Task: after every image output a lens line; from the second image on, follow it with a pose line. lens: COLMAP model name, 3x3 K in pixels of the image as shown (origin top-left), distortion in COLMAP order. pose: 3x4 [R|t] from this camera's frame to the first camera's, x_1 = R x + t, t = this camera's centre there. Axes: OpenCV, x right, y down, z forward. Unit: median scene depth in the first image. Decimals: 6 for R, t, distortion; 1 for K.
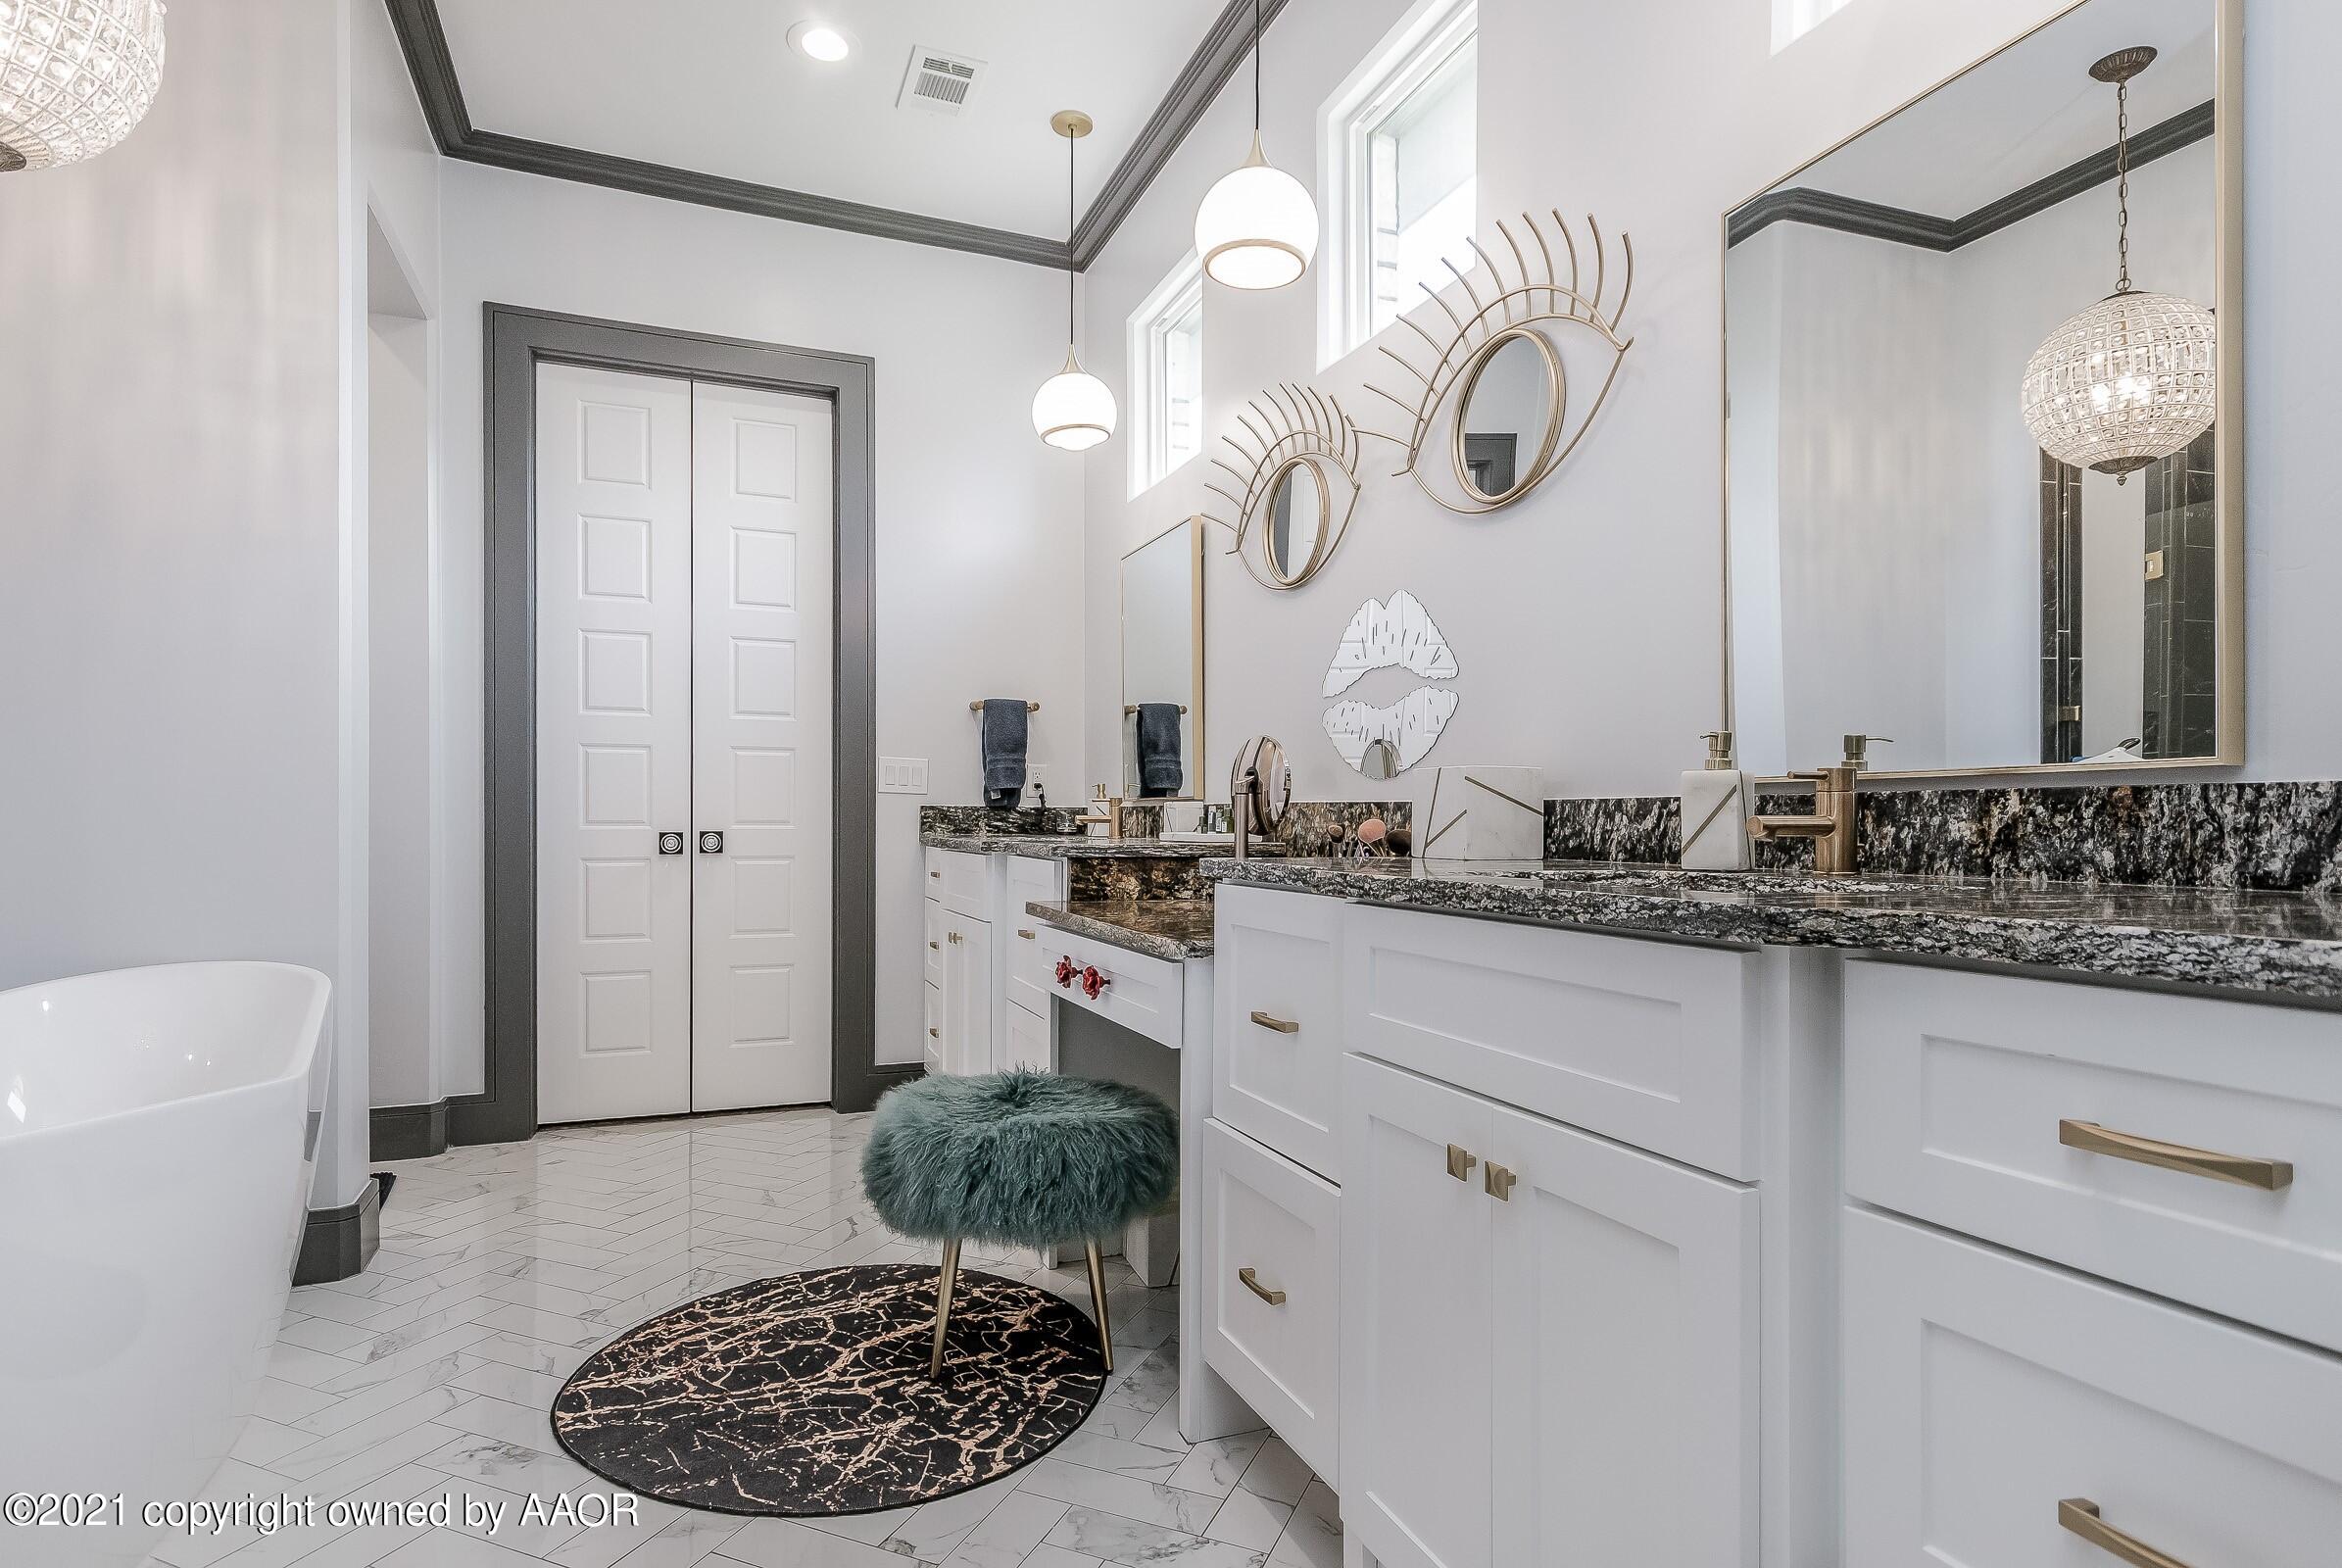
lens RADIAL K [[1200.1, 0, 1168.2], [0, 1200.1, 804.4], [0, 0, 1]] dist [0.006346, -0.000756]
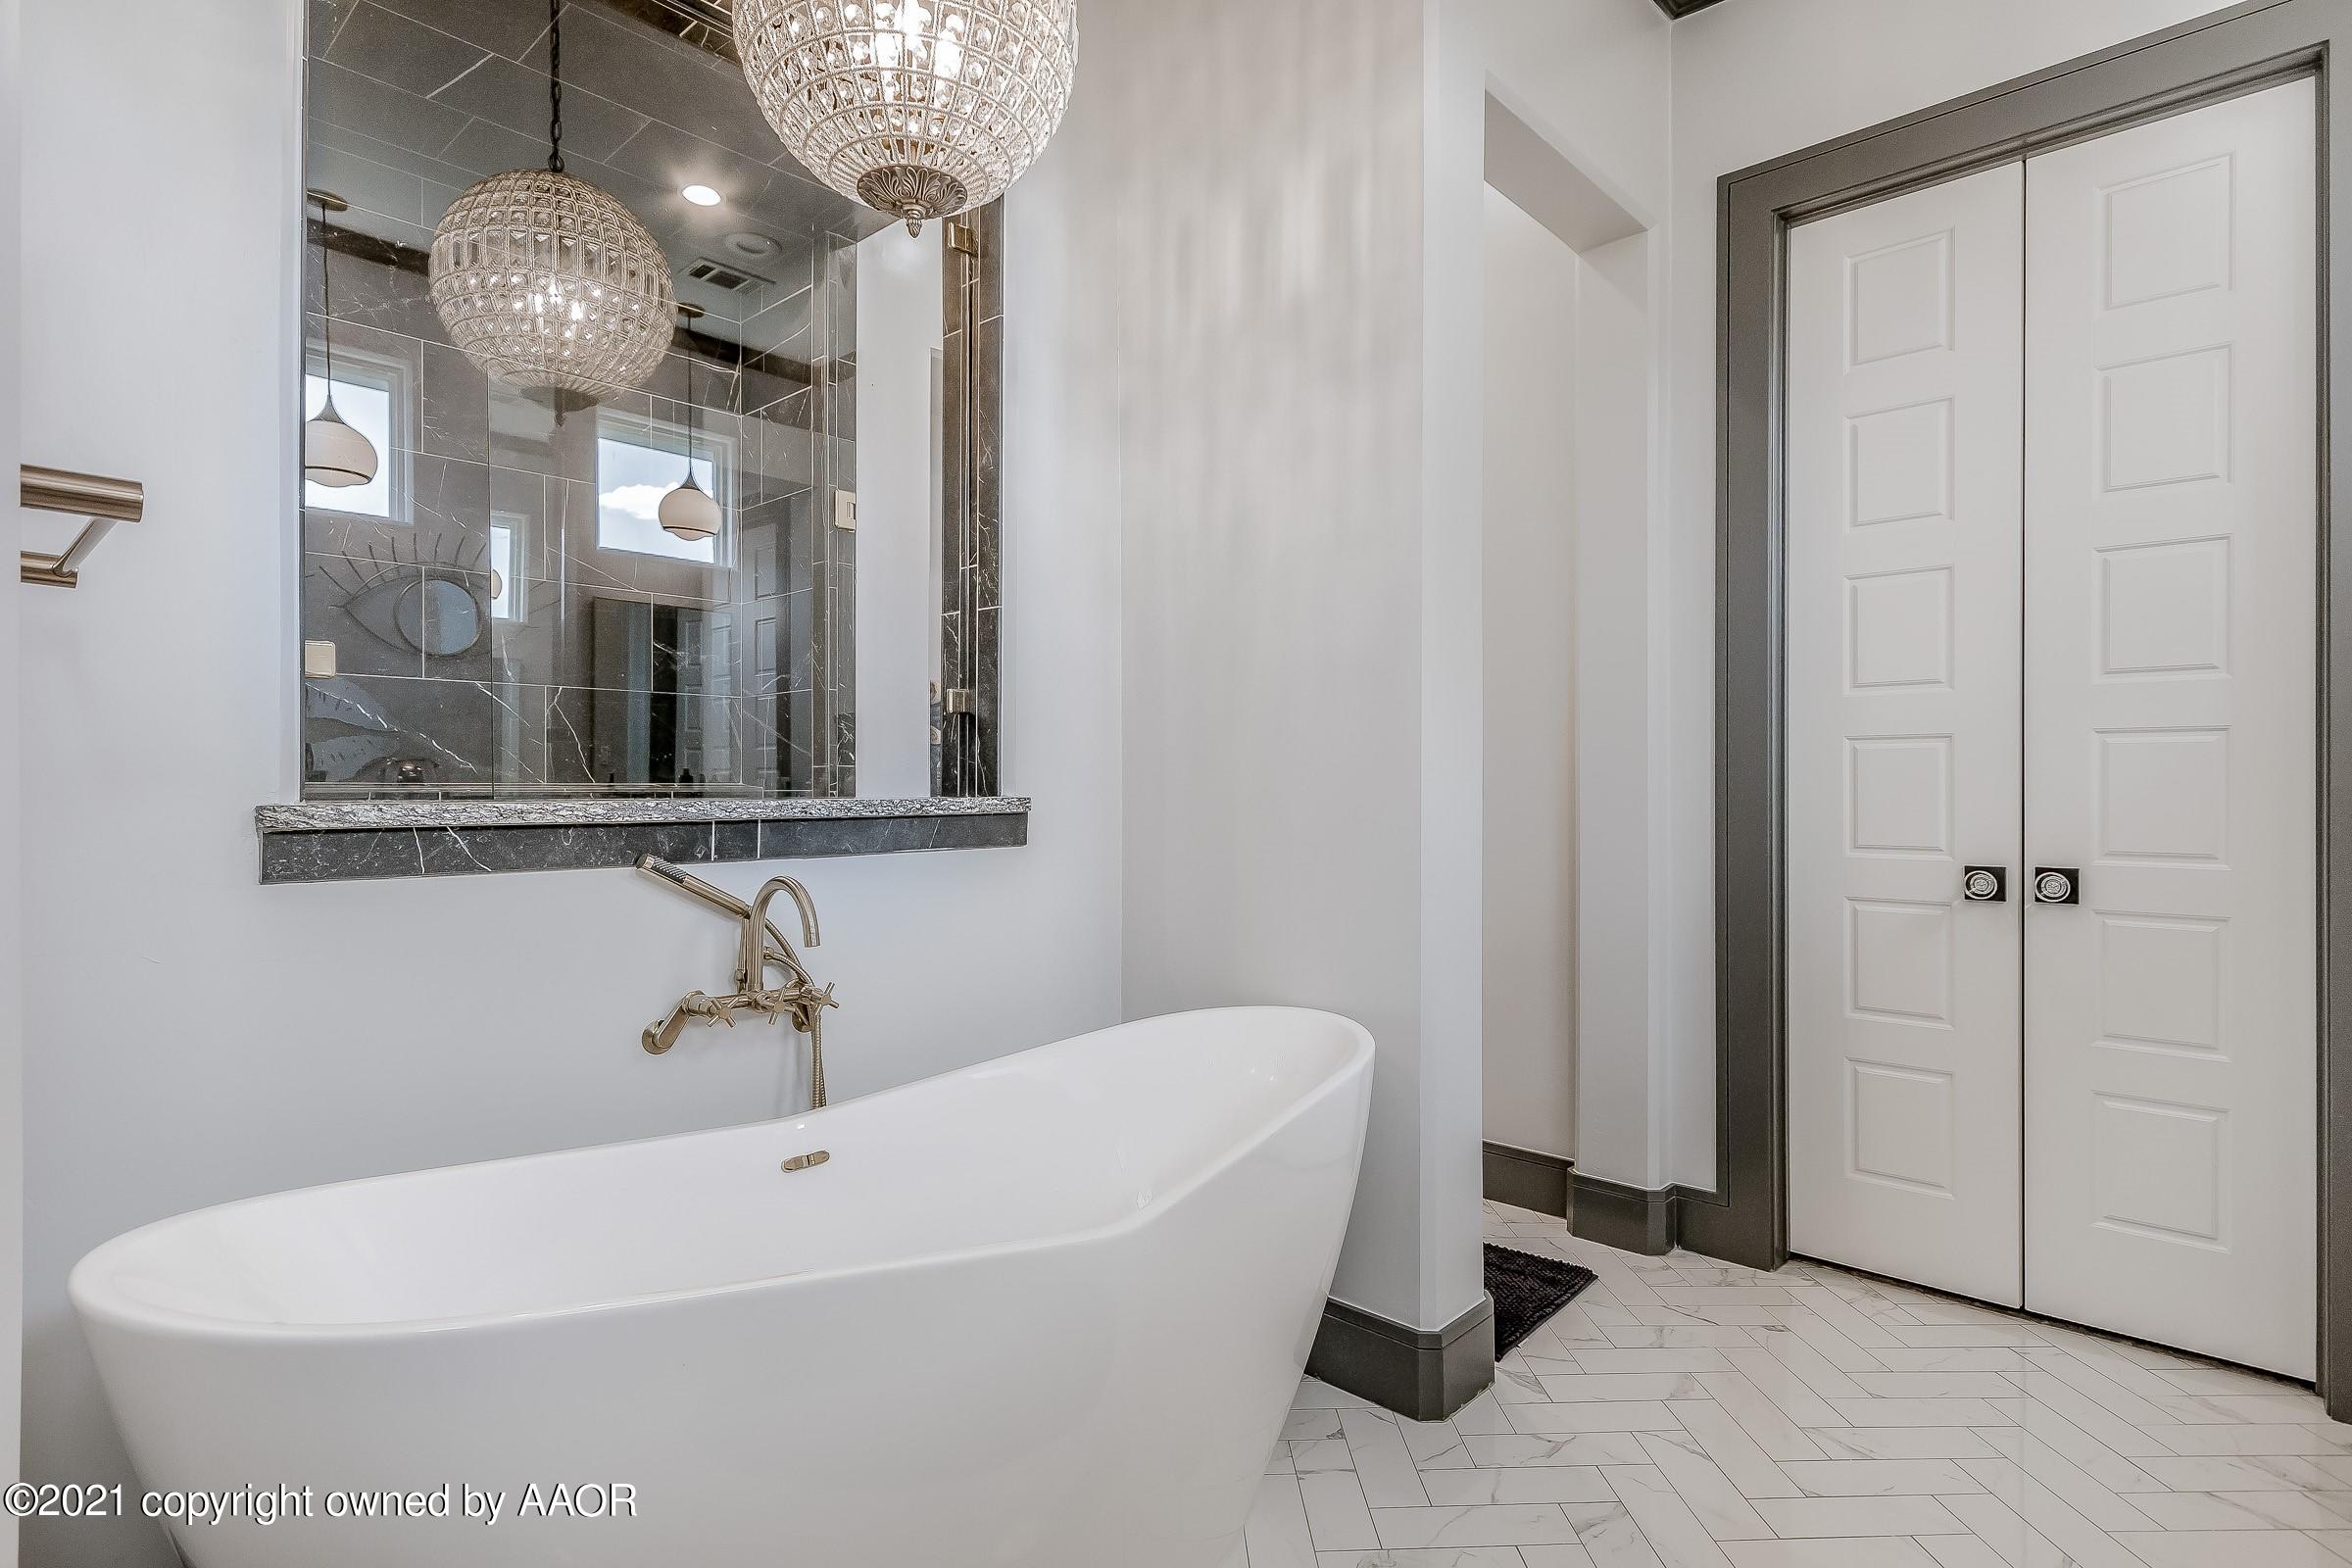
lens RADIAL K [[1205.2, 0, 1162.0], [0, 1205.2, 797.2], [0, 0, 1]] dist [0.006346, -0.000756]
pose [[0.426731, -0.000515, -0.904379, -0.012620], [0.011622, 0.999920, 0.004914, -0.023170], [0.904304, -0.012608, 0.426703, 0.325884]]
